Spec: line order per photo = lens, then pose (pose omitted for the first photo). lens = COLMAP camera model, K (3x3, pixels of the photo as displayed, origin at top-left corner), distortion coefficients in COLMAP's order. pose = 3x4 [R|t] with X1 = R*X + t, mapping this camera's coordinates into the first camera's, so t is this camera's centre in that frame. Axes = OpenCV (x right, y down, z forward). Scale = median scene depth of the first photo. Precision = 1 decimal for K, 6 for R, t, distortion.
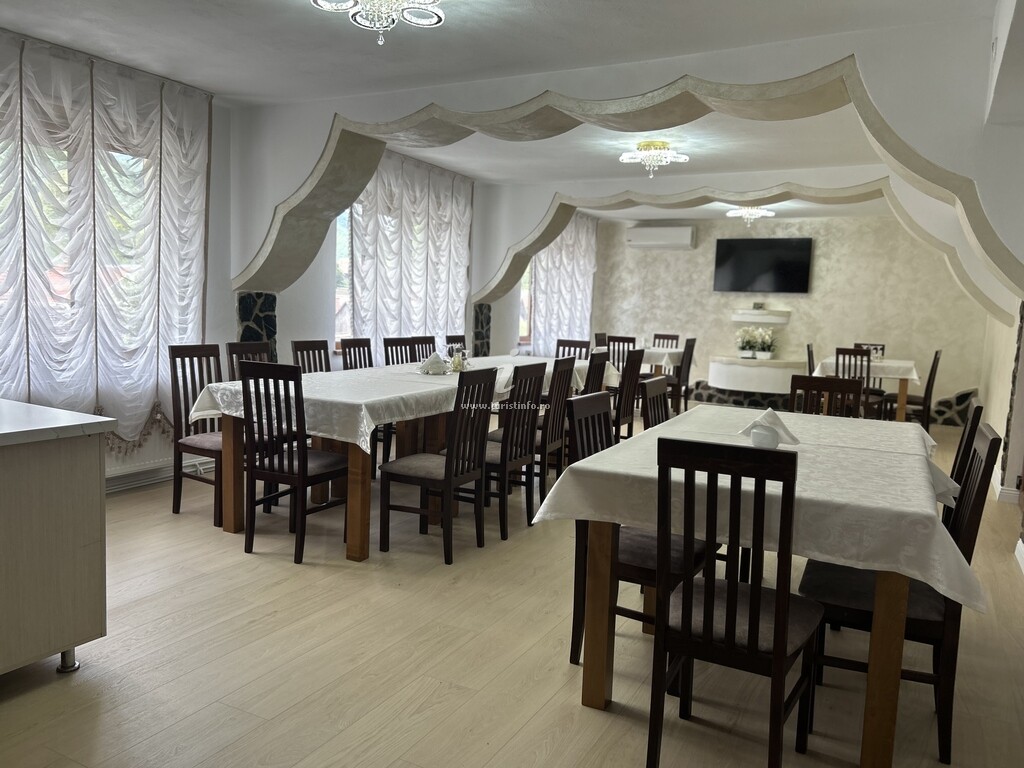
lens RADIAL K [[754.0, 0, 513.4], [0, 754.0, 398.2], [0, 0, 1]] dist [0.041611, -0.093176]
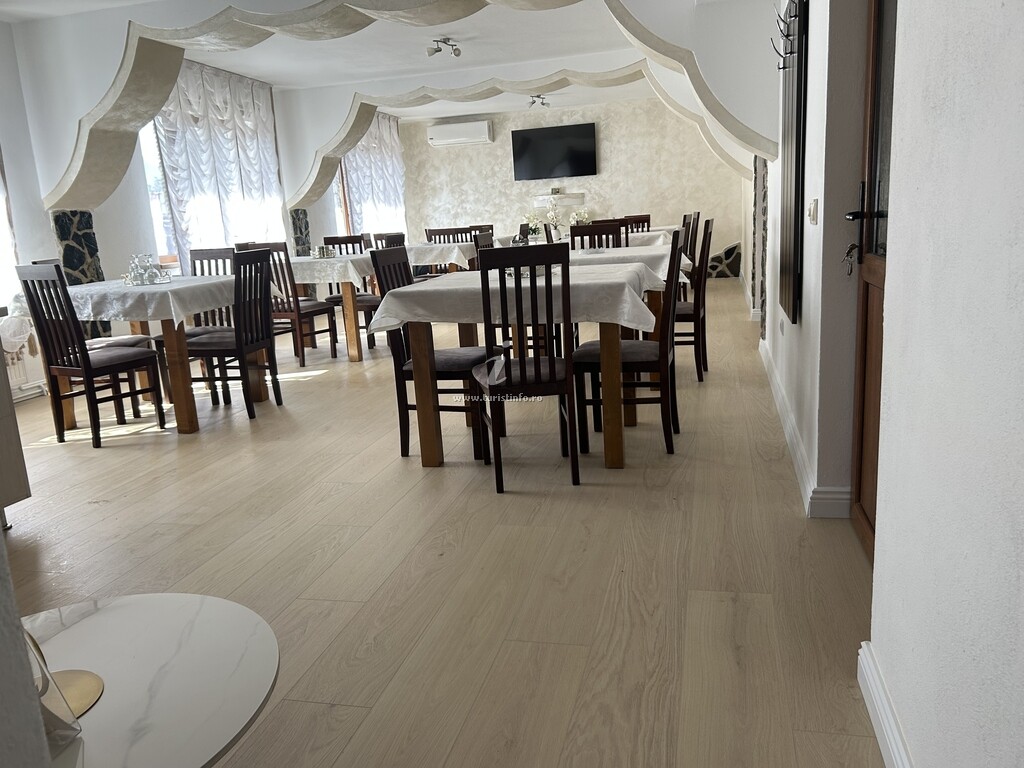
lens RADIAL K [[762.6, 0, 513.5], [0, 762.6, 390.4], [0, 0, 1]] dist [0.032347, -0.054982]
pose [[0.965417, -0.145266, 0.216488, -0.019415], [0.123688, 0.986187, 0.110163, 0.038069], [-0.229501, -0.079576, 0.970050, -0.092352]]
